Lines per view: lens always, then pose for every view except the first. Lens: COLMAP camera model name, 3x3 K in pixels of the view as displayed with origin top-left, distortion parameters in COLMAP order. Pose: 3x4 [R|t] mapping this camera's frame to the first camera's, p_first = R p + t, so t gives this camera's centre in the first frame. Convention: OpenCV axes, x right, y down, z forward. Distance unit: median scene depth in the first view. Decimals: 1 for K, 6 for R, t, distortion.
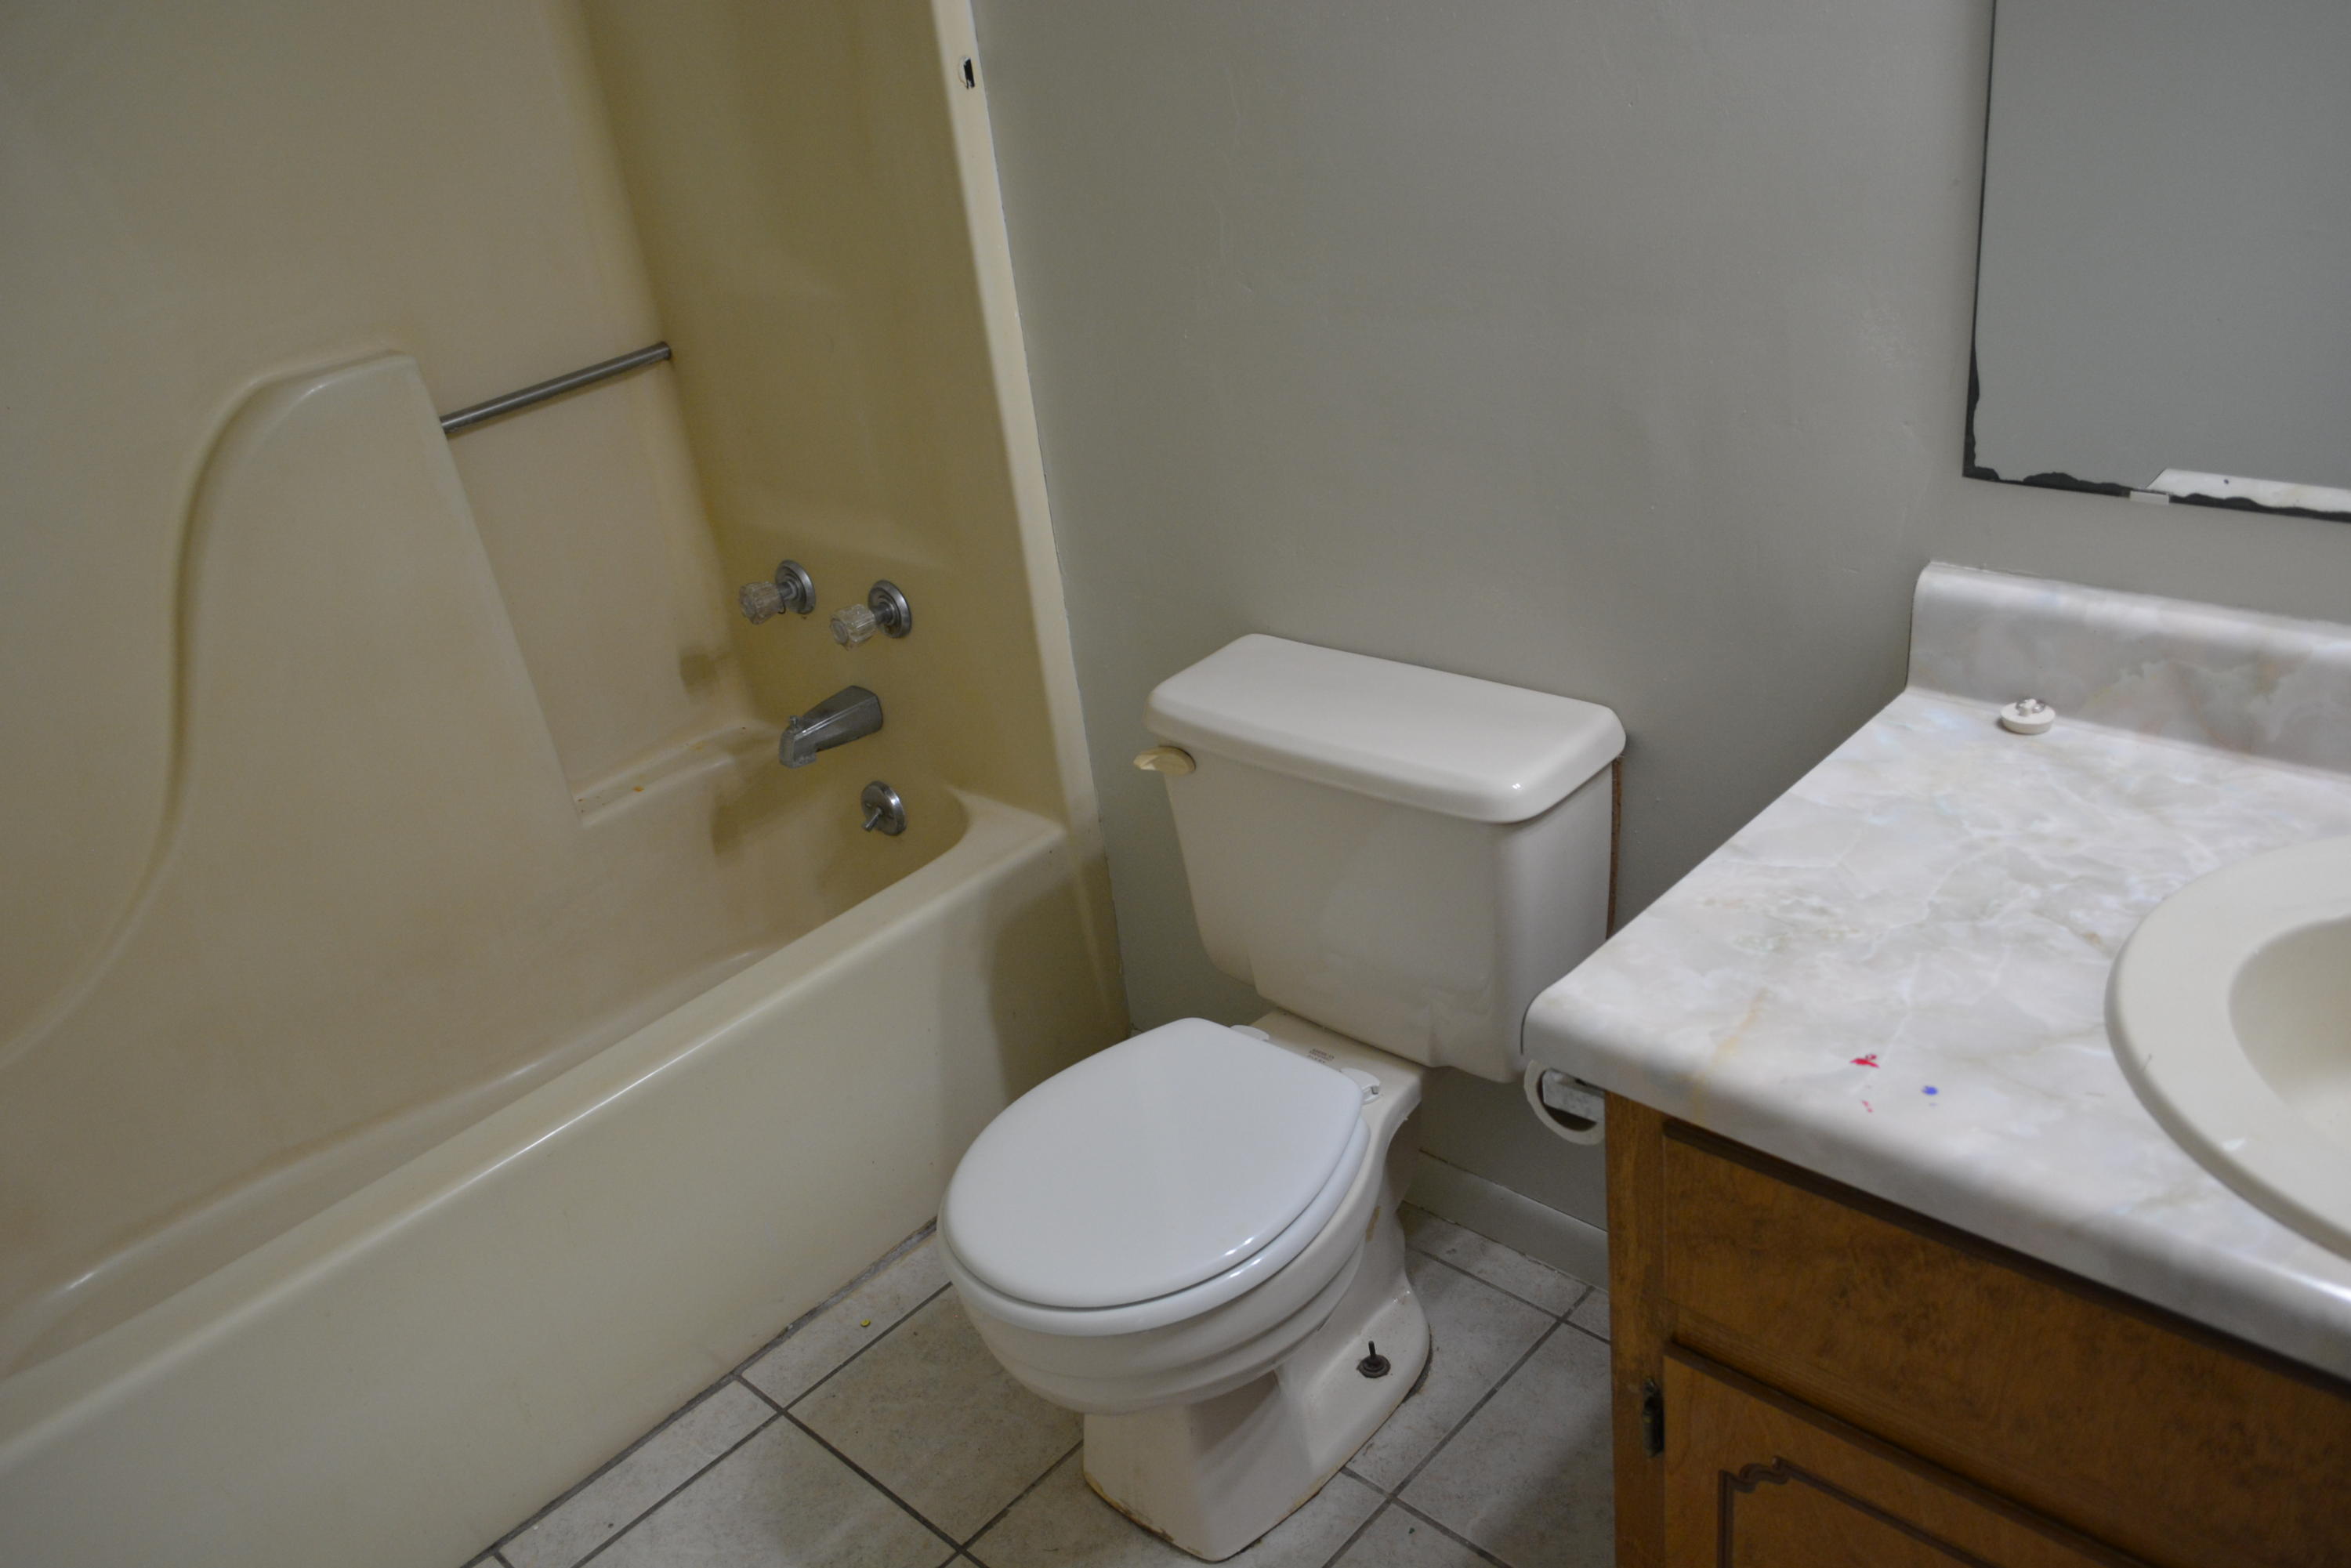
lens RADIAL K [[1834.3, 0, 1175.5], [0, 1834.3, 784.0], [0, 0, 1]] dist [0.003743, 0.001422]
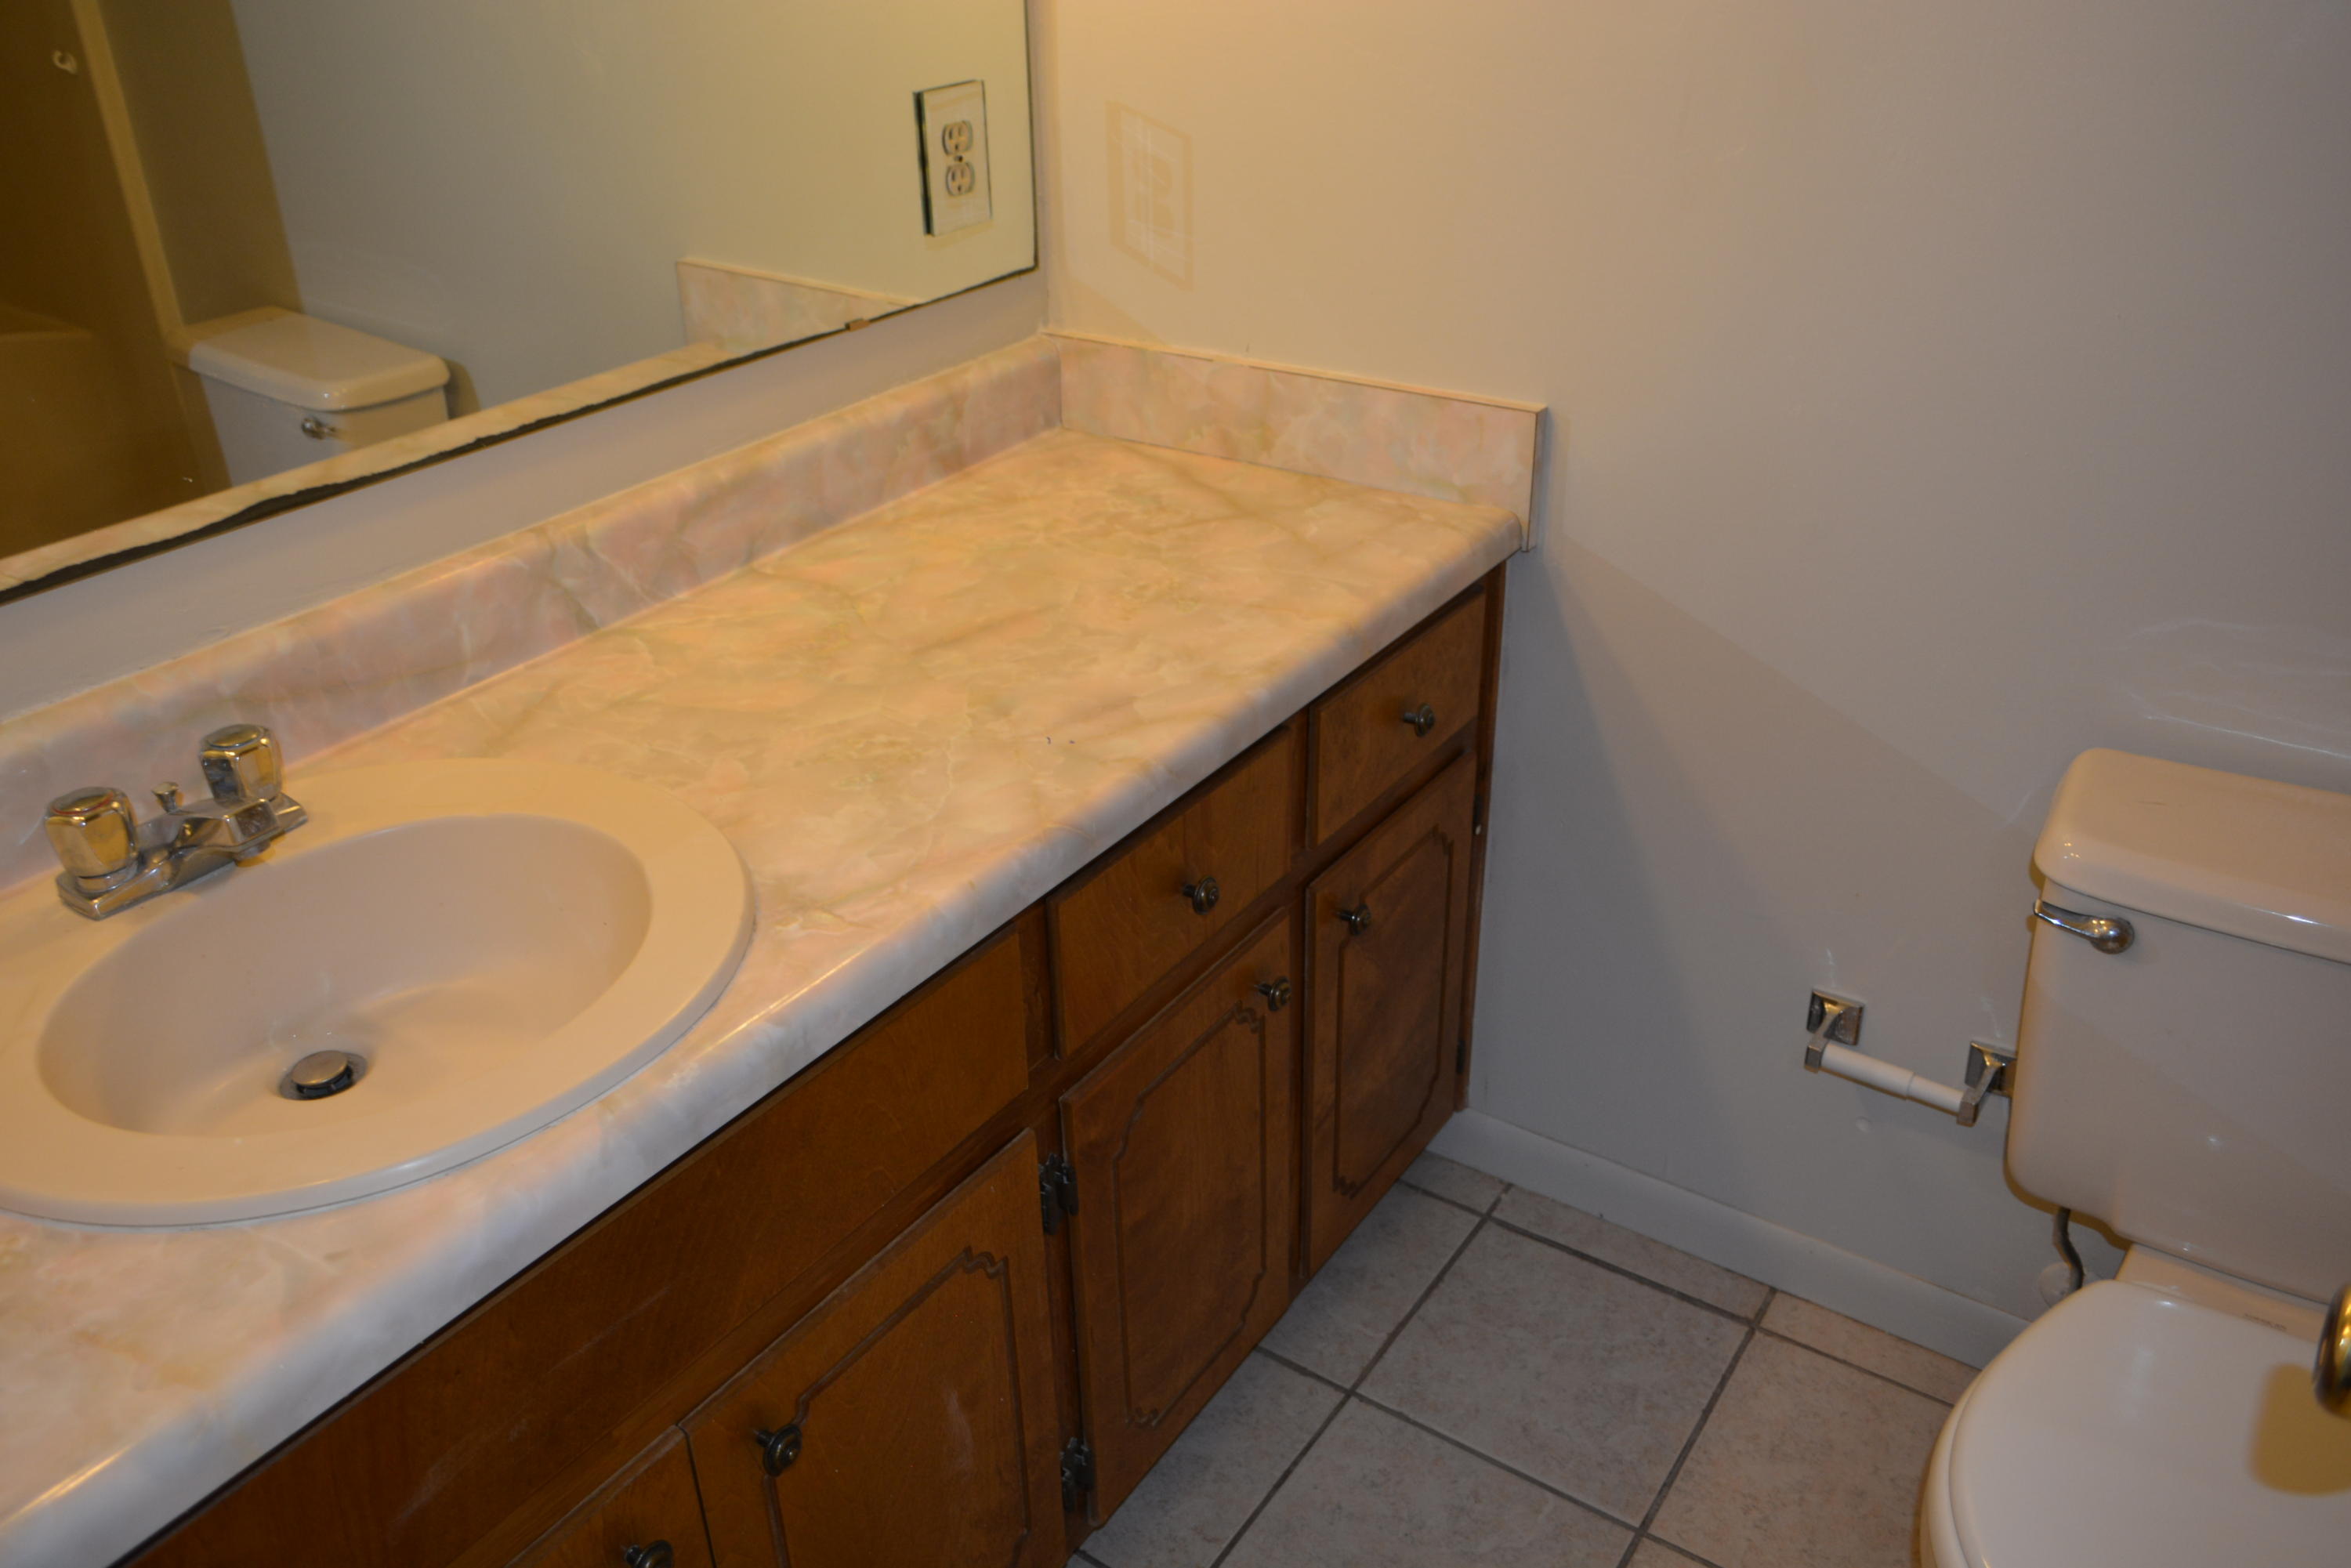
lens RADIAL K [[1834.3, 0, 1175.5], [0, 1834.3, 784.0], [0, 0, 1]] dist [0.003743, 0.001422]
pose [[-0.151164, -0.357133, 0.921740, -0.865674], [0.482615, 0.787107, 0.384117, -0.296113], [-0.862689, 0.502910, 0.053376, 0.917326]]
